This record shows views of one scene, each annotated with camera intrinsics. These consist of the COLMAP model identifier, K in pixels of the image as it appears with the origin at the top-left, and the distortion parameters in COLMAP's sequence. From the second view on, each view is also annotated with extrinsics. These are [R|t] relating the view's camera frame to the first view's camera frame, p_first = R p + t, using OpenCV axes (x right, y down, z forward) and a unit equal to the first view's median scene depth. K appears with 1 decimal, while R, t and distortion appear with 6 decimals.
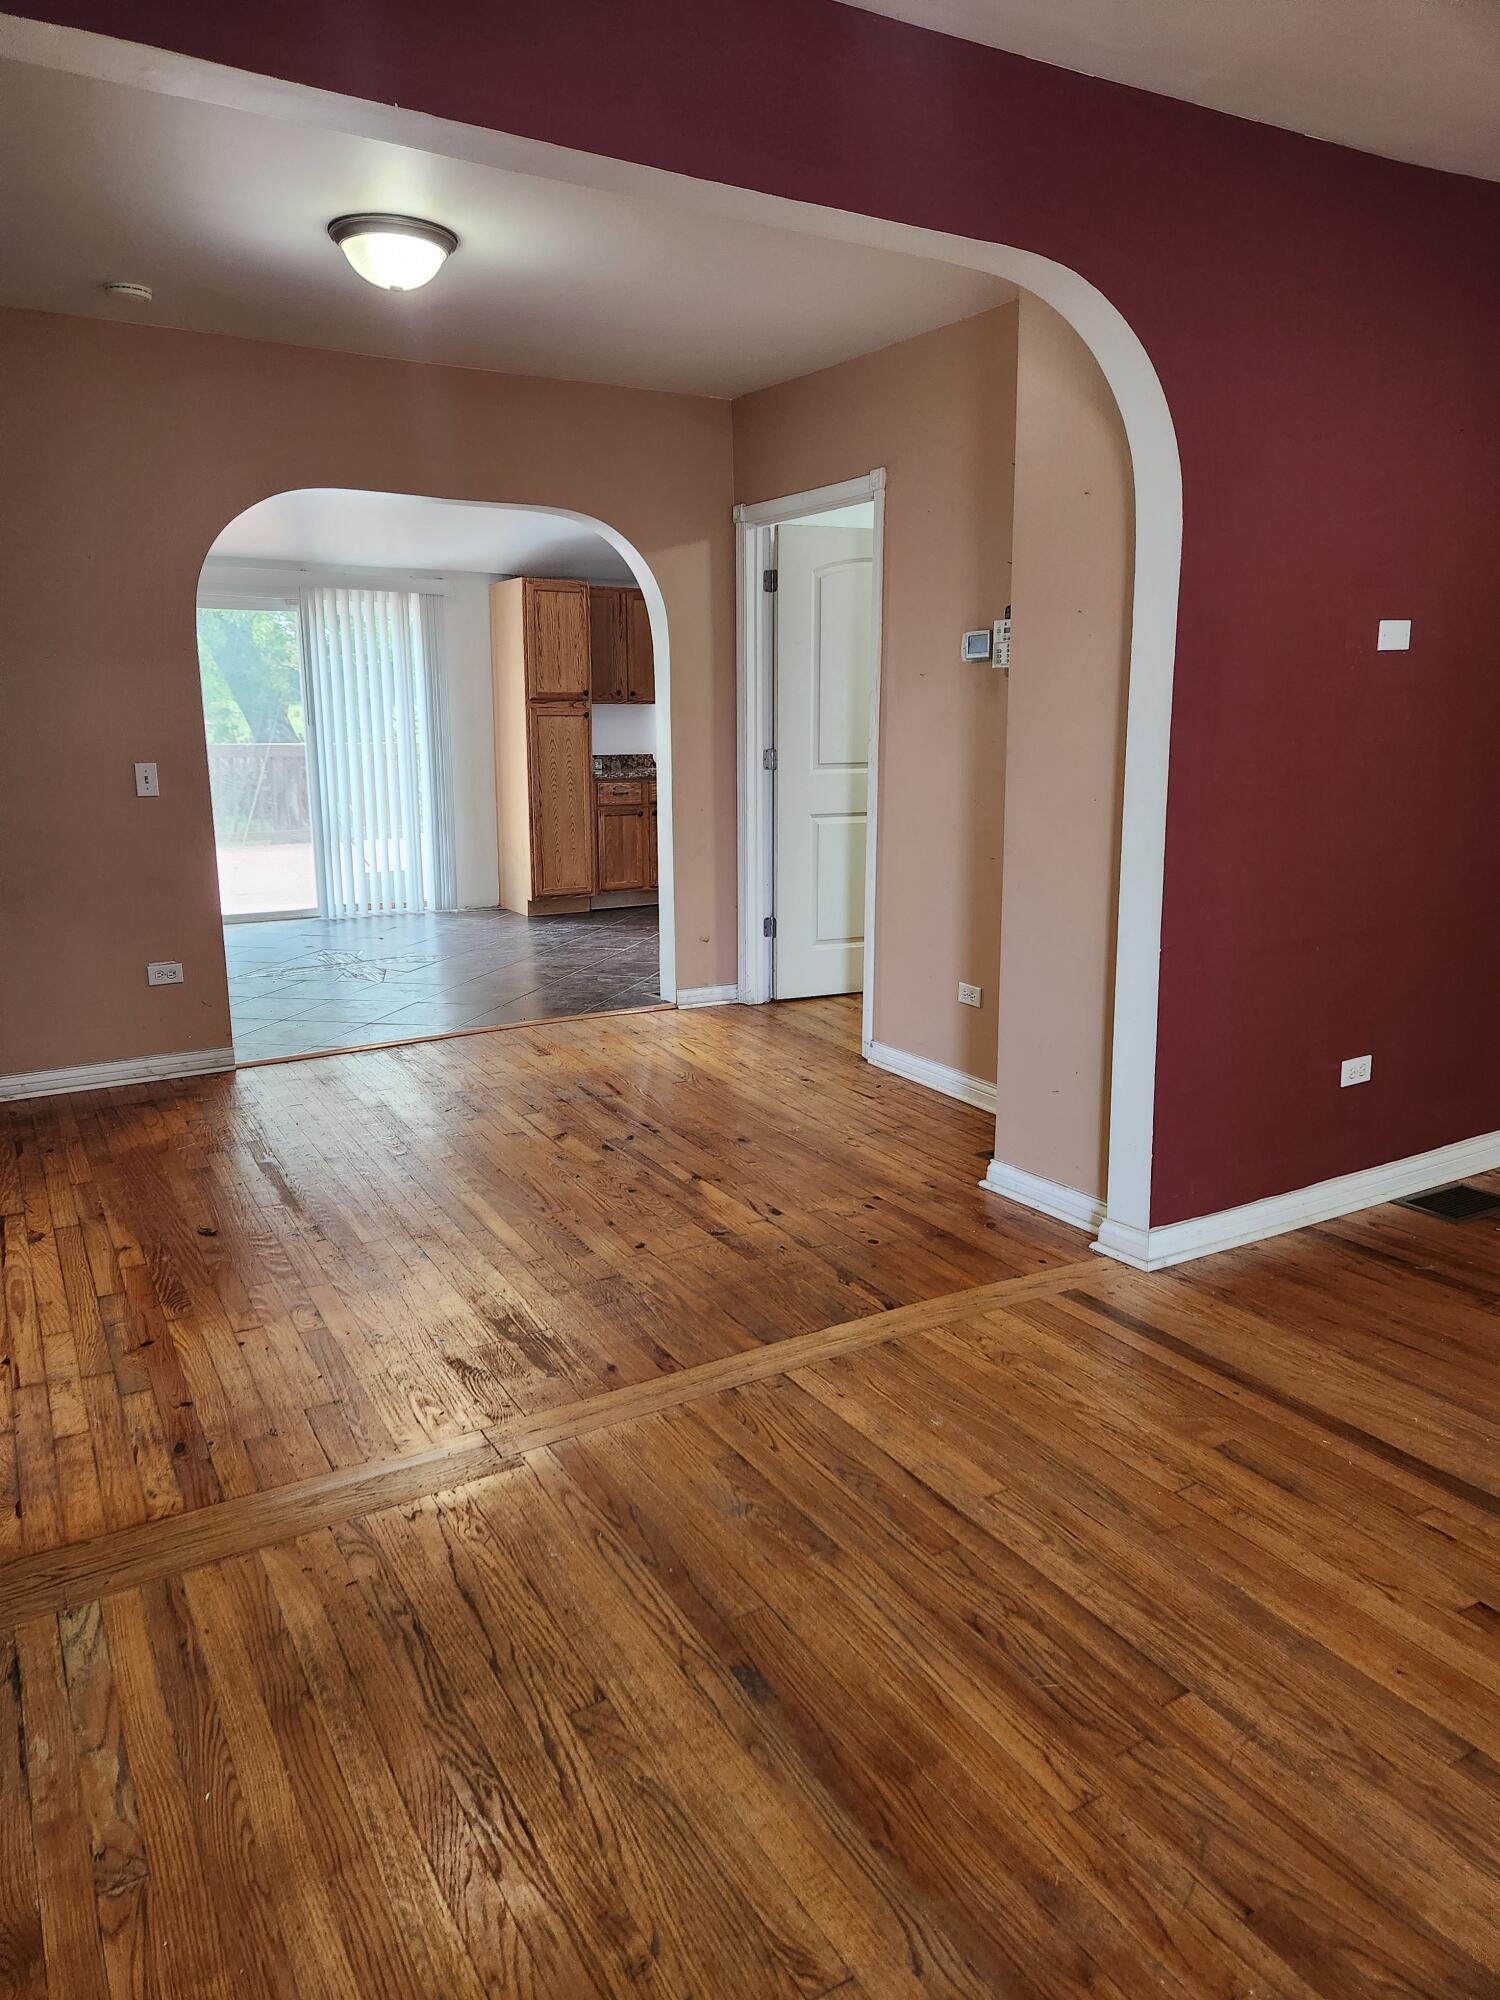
lens RADIAL K [[1350.4, 0, 748.8], [0, 1350.4, 992.1], [0, 0, 1]] dist [0.049301, -0.026717]
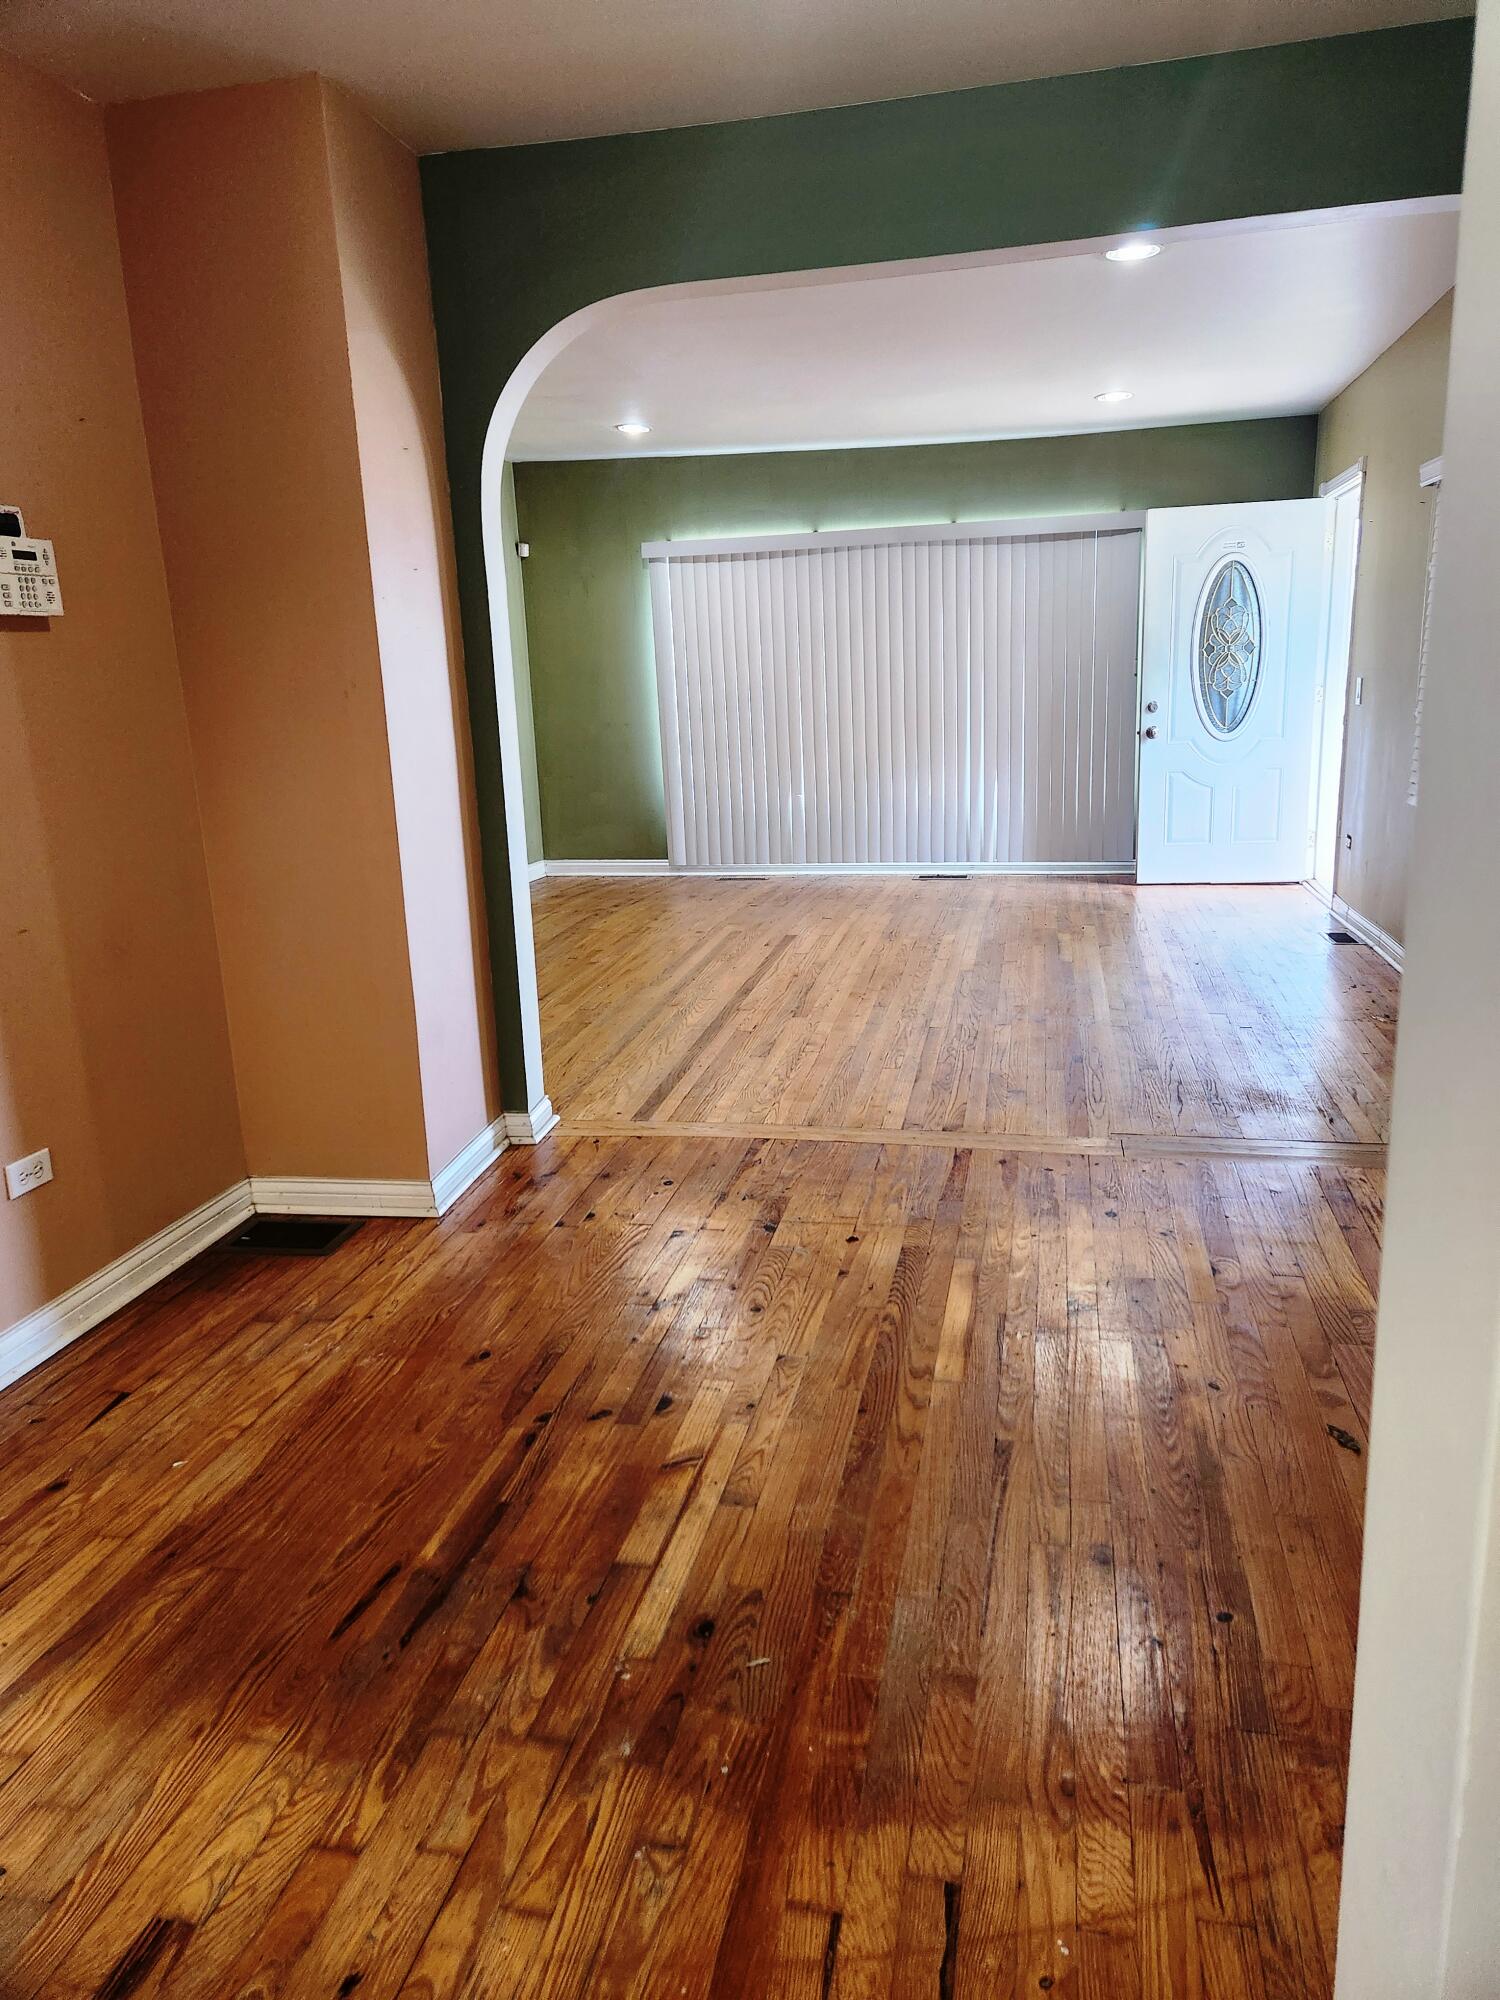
lens RADIAL K [[1350.4, 0, 742.8], [0, 1350.4, 995.1], [0, 0, 1]] dist [0.049301, -0.026717]
pose [[-0.740754, -0.125794, 0.659894, -0.613629], [0.182659, 0.907586, 0.378052, -0.324221], [-0.646467, 0.400579, -0.649321, 1.592108]]
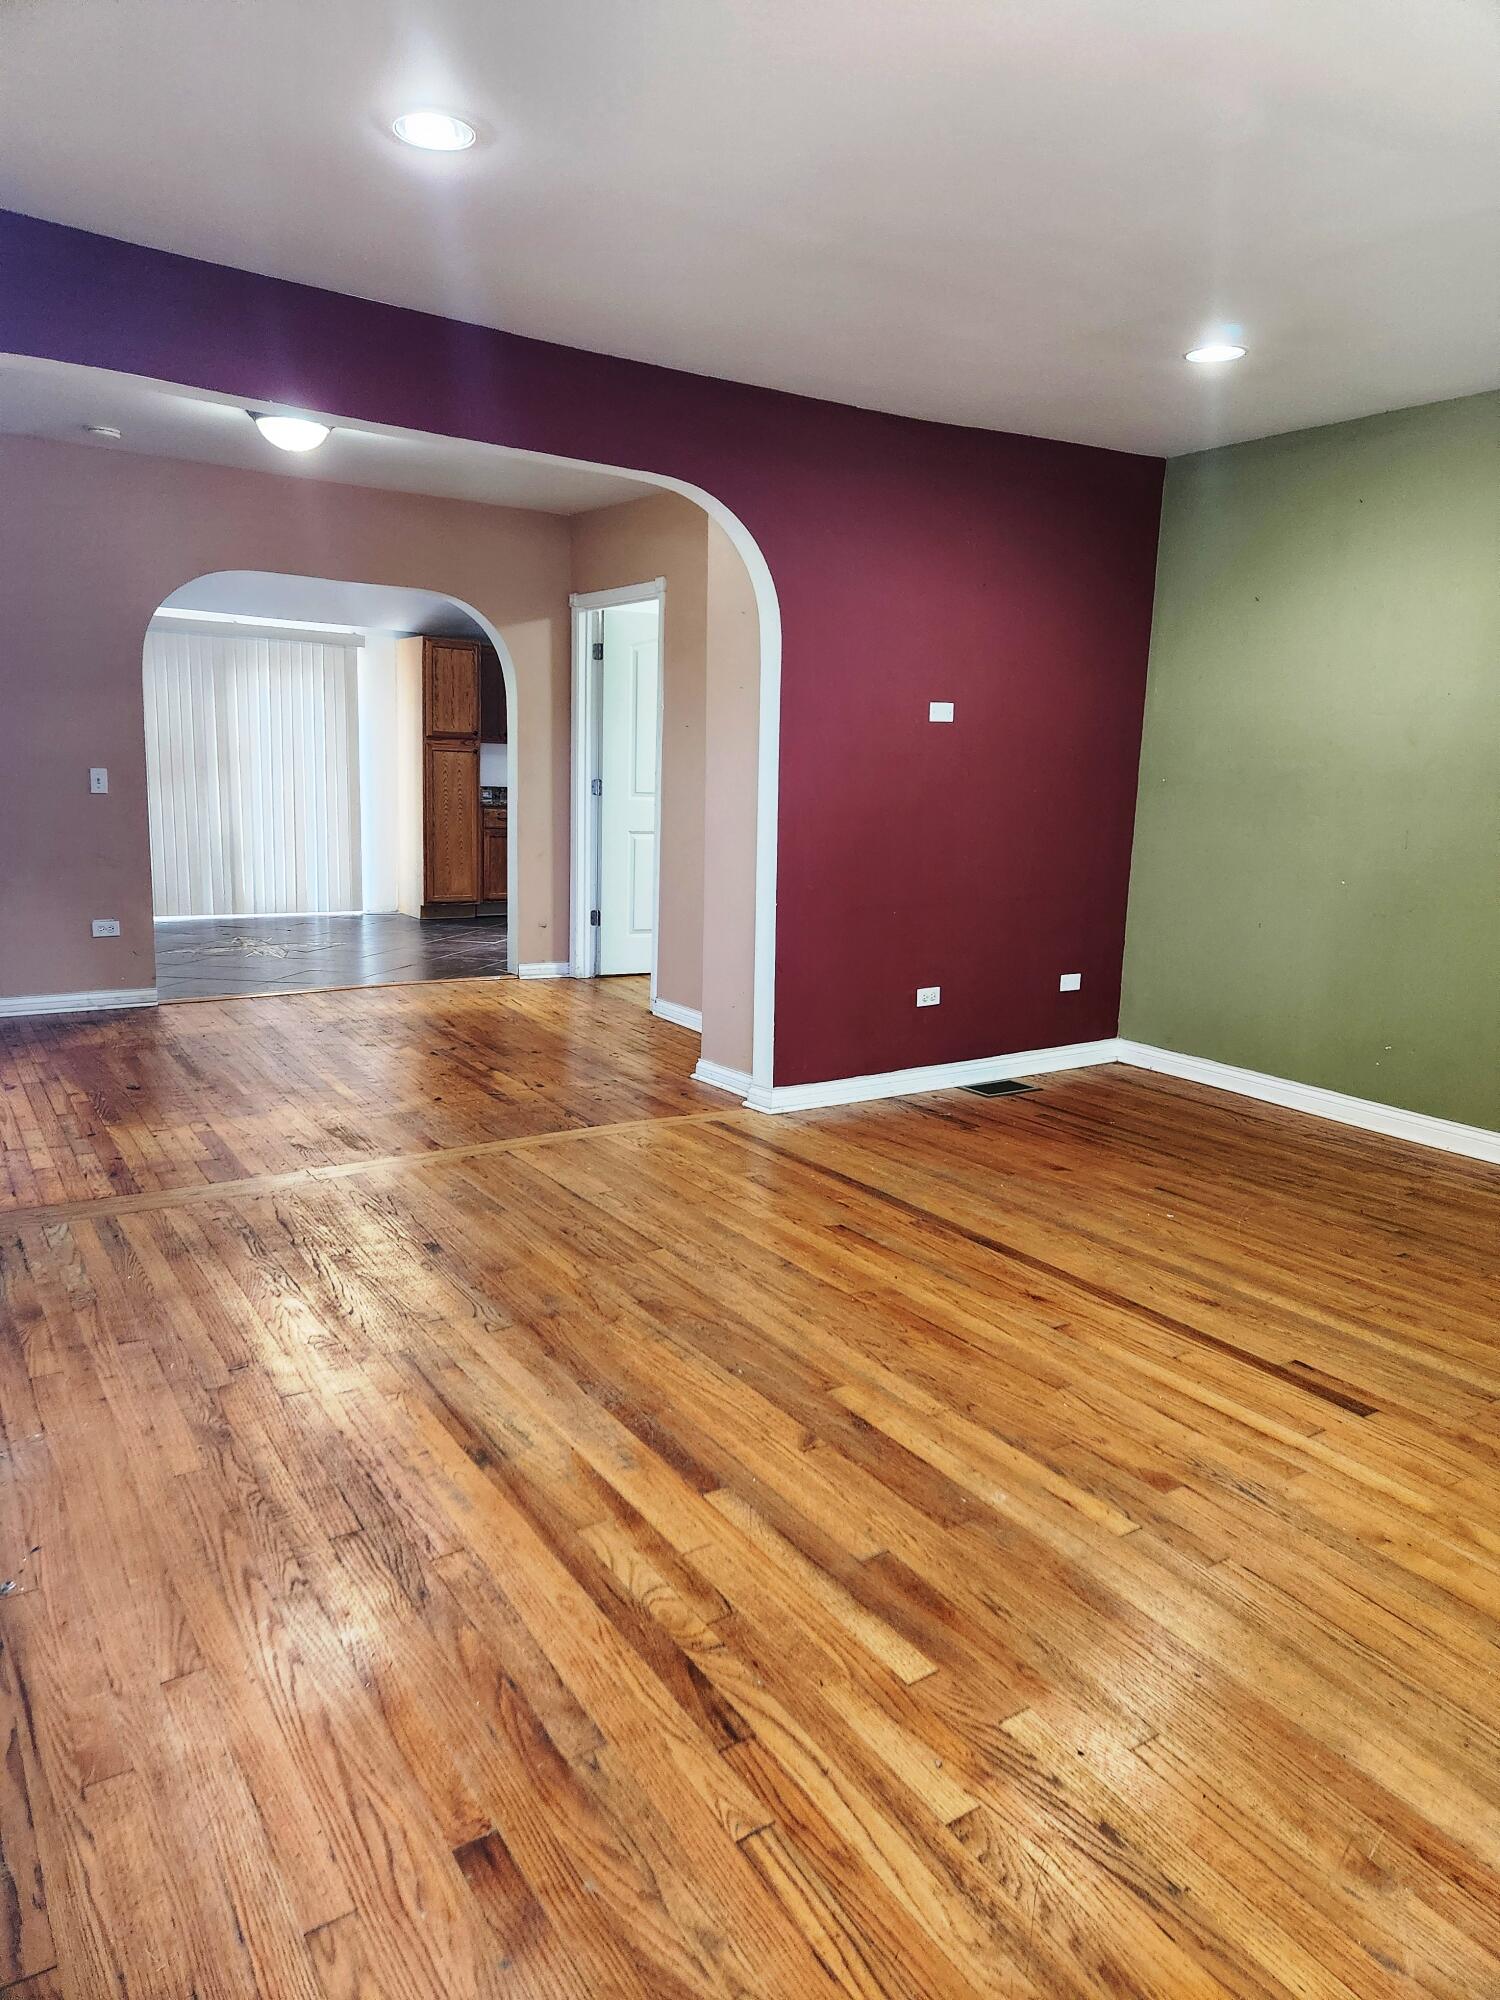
lens RADIAL K [[1350.4, 0, 794.8], [0, 1350.4, 987.5], [0, 0, 1]] dist [0.049301, -0.026717]
pose [[0.997050, 0.024618, 0.072697, 0.199147], [-0.021478, 0.998816, -0.043650, 0.123693], [-0.073686, 0.041960, 0.996398, -0.511852]]
